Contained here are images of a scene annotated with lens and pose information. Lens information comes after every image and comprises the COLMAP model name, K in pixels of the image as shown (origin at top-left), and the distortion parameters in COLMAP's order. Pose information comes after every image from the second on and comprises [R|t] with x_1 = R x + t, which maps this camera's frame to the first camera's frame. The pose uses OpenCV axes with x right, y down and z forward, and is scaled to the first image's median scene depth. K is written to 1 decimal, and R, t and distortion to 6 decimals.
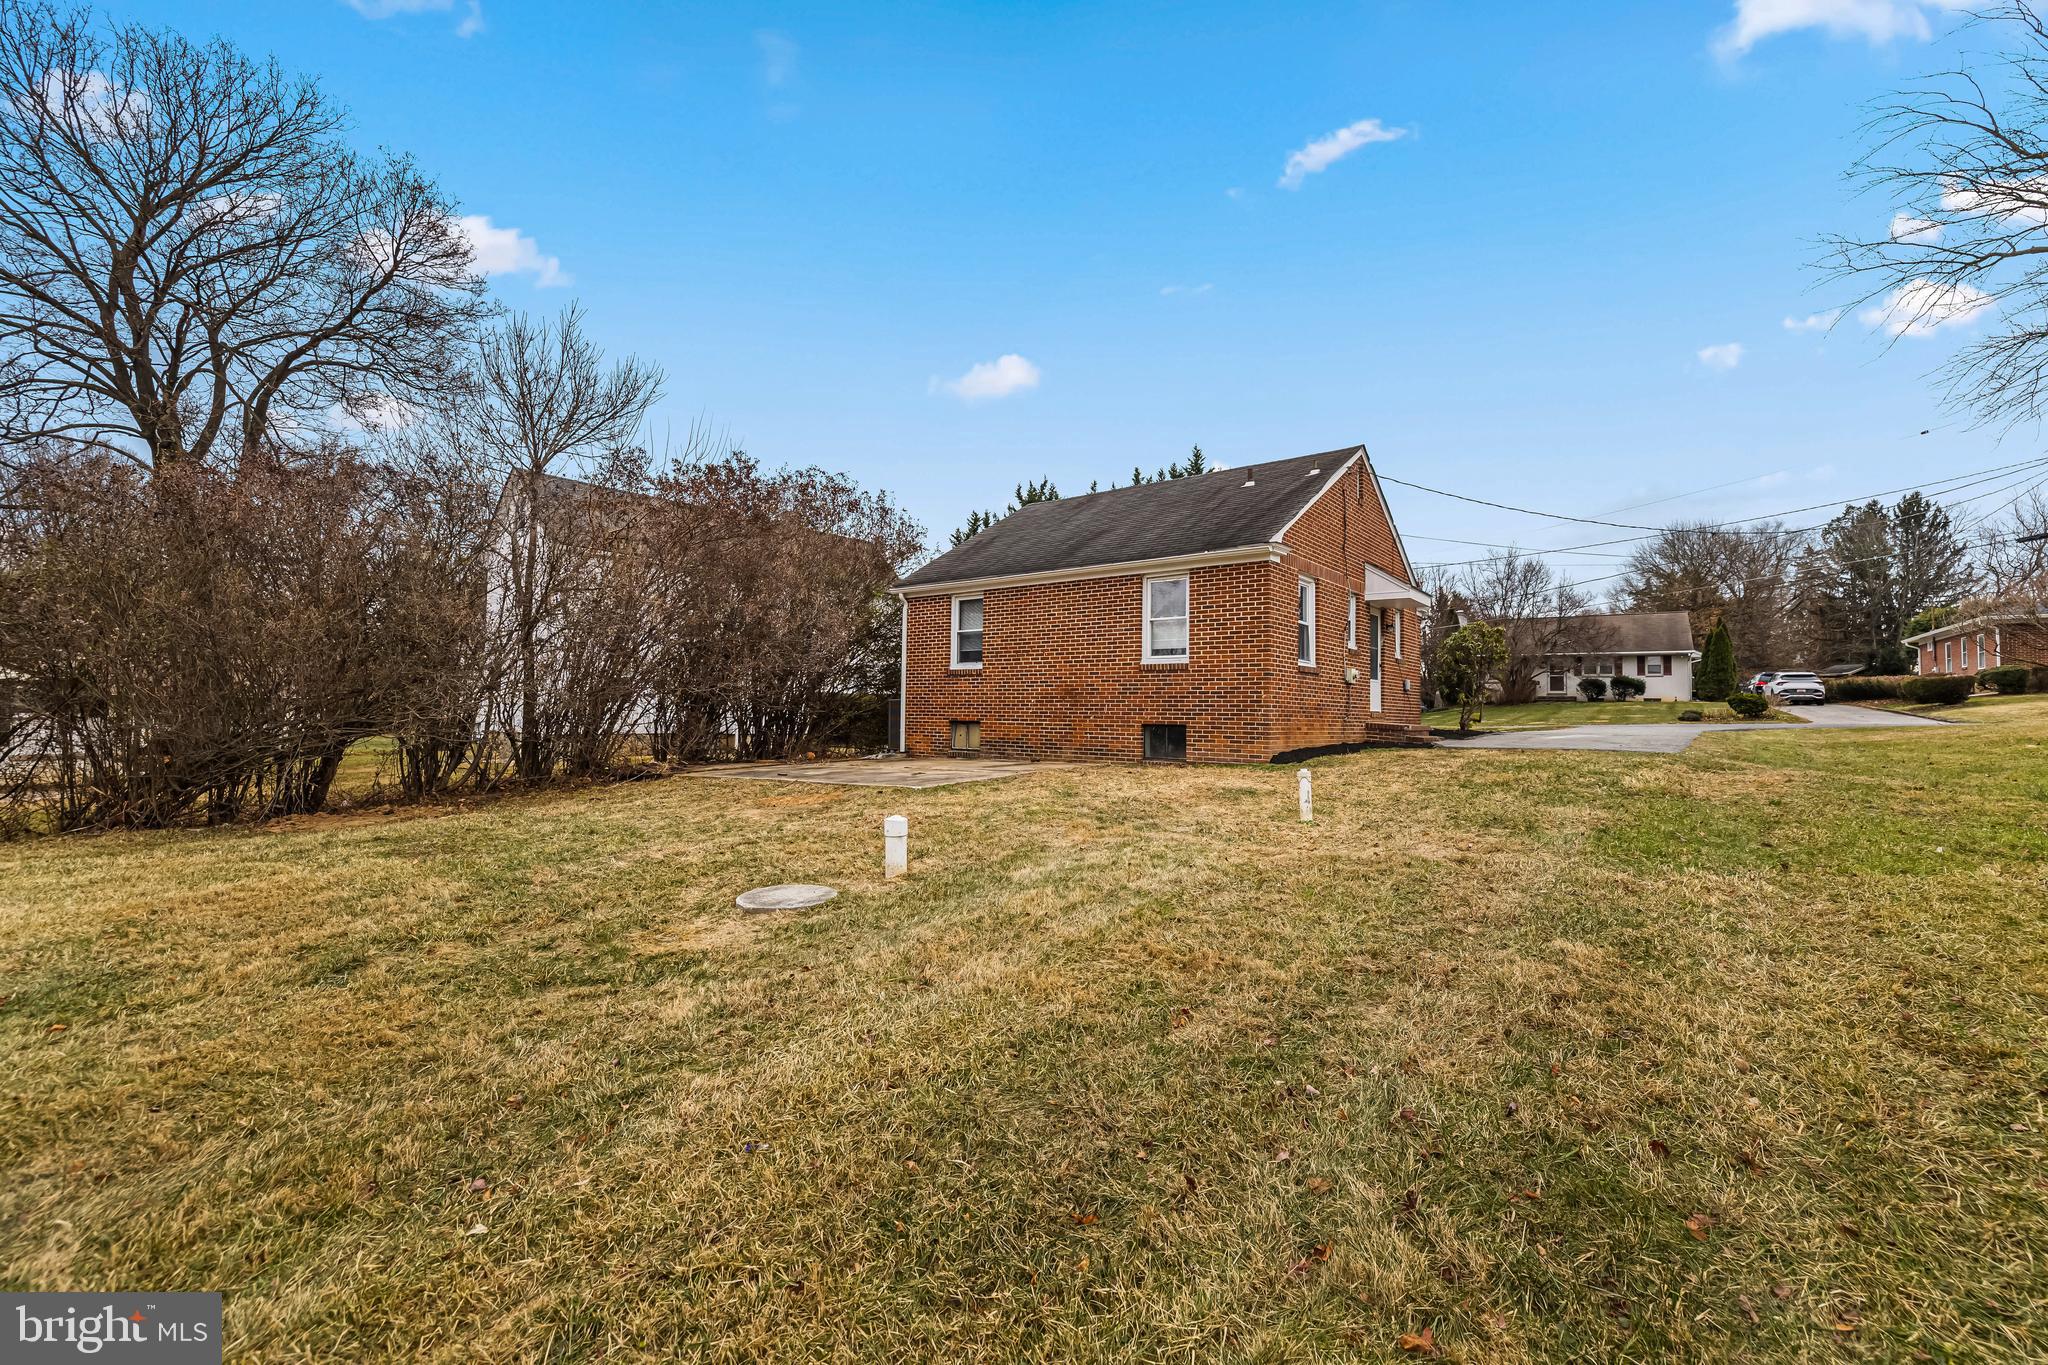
lens RADIAL K [[854.9, 0, 1024.0], [0, 854.9, 682.5], [0, 0, 1]] dist [-0.000679, 0.000193]
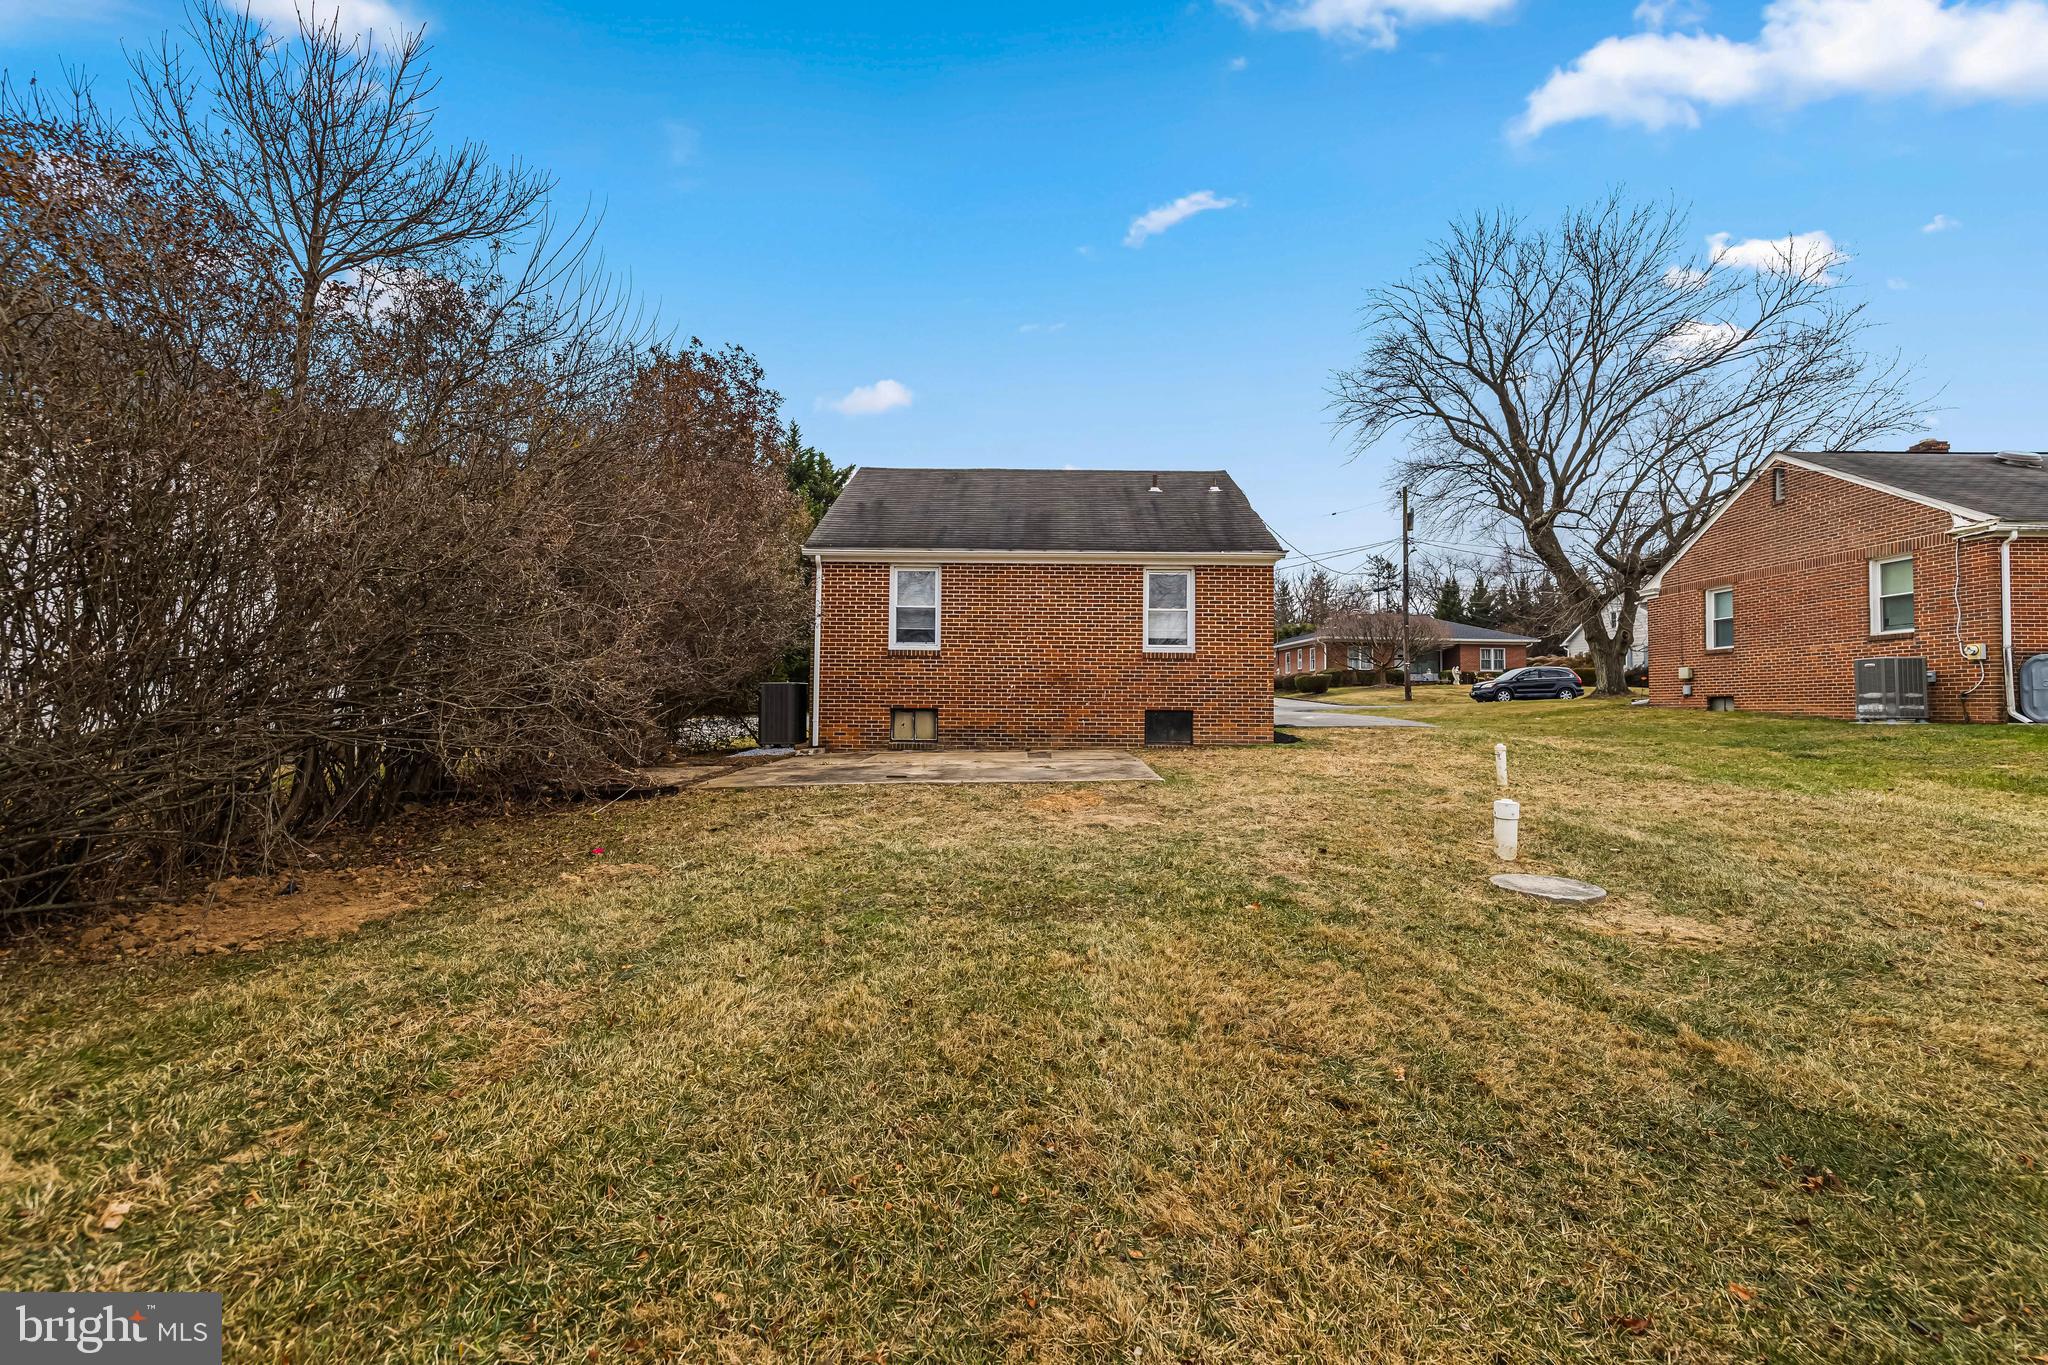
lens RADIAL K [[854.9, 0, 1024.0], [0, 854.9, 682.5], [0, 0, 1]] dist [-0.000679, 0.000193]
pose [[0.788662, 0.015906, 0.614622, -0.601794], [-0.020971, 0.999780, 0.001036, 0.016908], [-0.614470, -0.013706, 0.788821, 0.267551]]
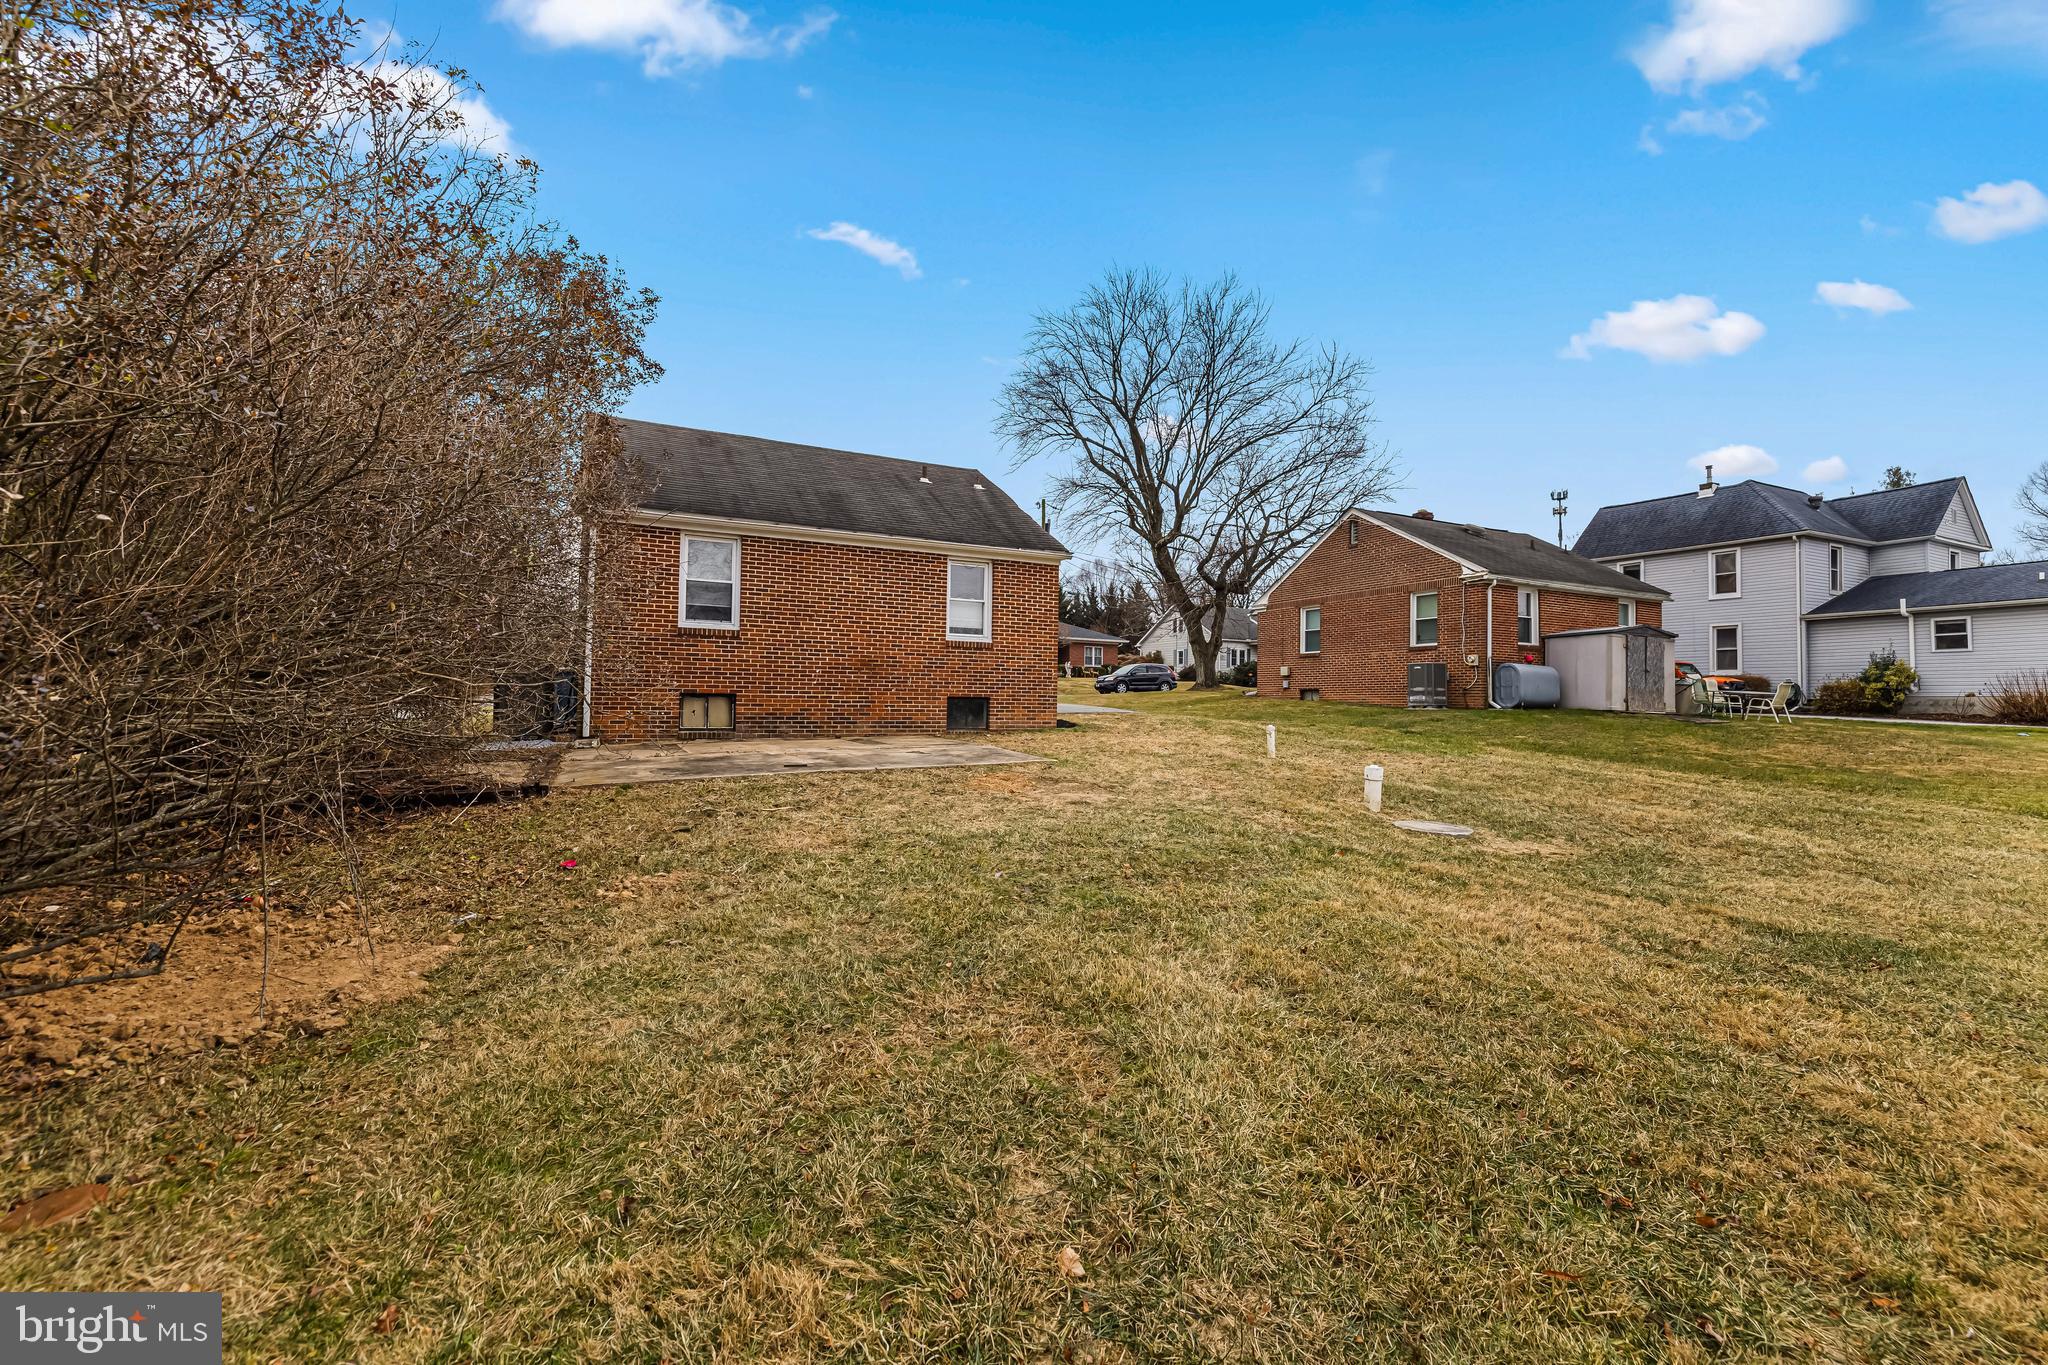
lens RADIAL K [[854.9, 0, 1024.0], [0, 854.9, 682.5], [0, 0, 1]] dist [-0.000679, 0.000193]
pose [[0.421775, 0.017007, 0.906541, -0.769442], [-0.038137, 0.999272, -0.001003, 0.027899], [-0.905898, -0.034150, 0.422117, 0.455218]]
